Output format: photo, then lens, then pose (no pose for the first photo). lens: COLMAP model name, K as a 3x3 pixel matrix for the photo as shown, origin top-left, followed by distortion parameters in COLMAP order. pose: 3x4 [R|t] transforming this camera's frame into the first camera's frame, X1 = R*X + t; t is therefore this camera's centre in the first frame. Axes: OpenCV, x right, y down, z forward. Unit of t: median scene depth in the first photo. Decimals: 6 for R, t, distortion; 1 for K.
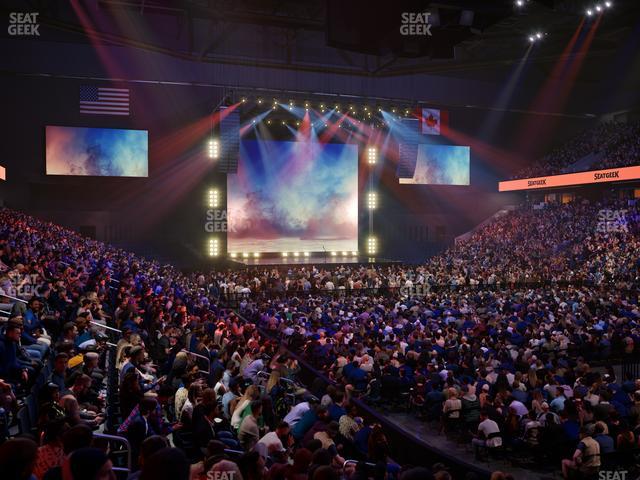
lens RADIAL K [[597.2, 0, 321.3], [0, 597.2, 238.7], [0, 0, 1]] dist [0.001316, 0.000000]
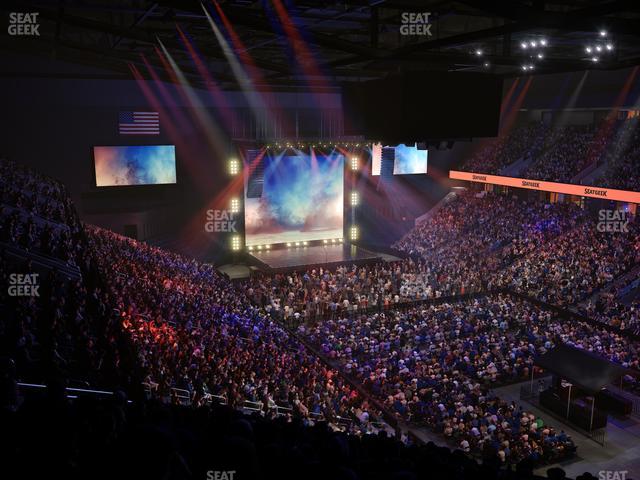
lens RADIAL K [[597.2, 0, 321.5], [0, 597.2, 236.8], [0, 0, 1]] dist [0.001316, 0.000000]
pose [[0.994868, -0.017756, 0.099614, -0.121027], [0.000914, 0.986019, 0.166630, -0.209162], [-0.101180, -0.165683, 0.980975, -0.277589]]
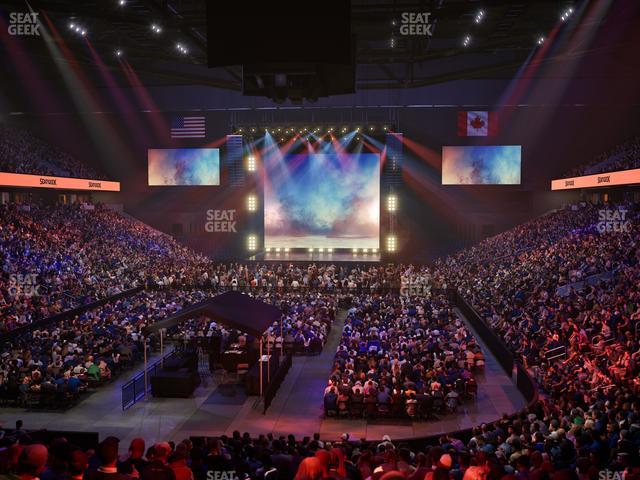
lens RADIAL K [[597.2, 0, 322.9], [0, 597.2, 241.2], [0, 0, 1]] dist [0.001316, 0.000000]
pose [[0.911282, 0.025758, -0.410977, 0.453325], [-0.008607, 0.999015, 0.043529, -0.043629], [0.411693, -0.036130, 0.910606, -0.070317]]
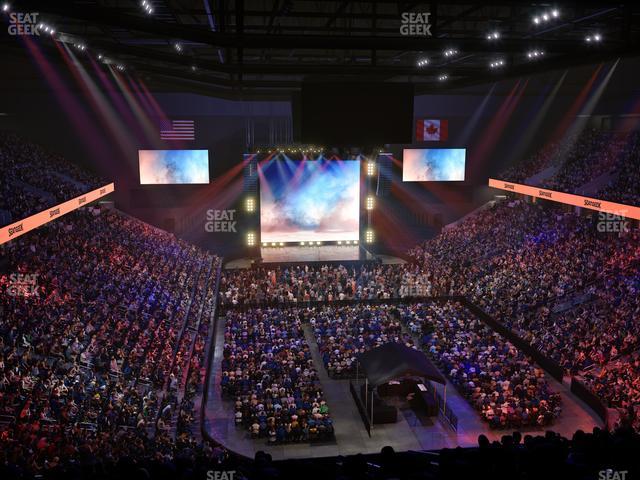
lens RADIAL K [[597.2, 0, 322.2], [0, 597.2, 237.8], [0, 0, 1]] dist [0.001316, 0.000000]
pose [[0.981017, 0.035441, -0.190654, 0.250907], [-0.005089, 0.987524, 0.157385, -0.207965], [0.193853, -0.153428, 0.968959, -0.335392]]
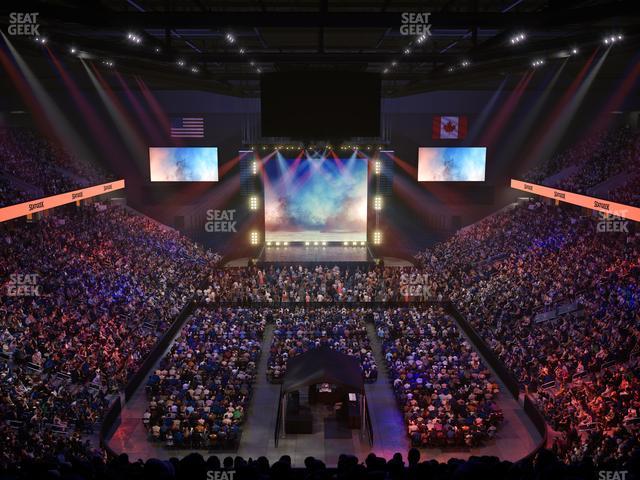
lens RADIAL K [[597.2, 0, 322.6], [0, 597.2, 239.2], [0, 0, 1]] dist [0.001316, 0.000000]
pose [[0.950722, 0.054773, -0.305169, 0.388697], [-0.007334, 0.987969, 0.154476, -0.194817], [0.309958, -0.144626, 0.939686, -0.259709]]
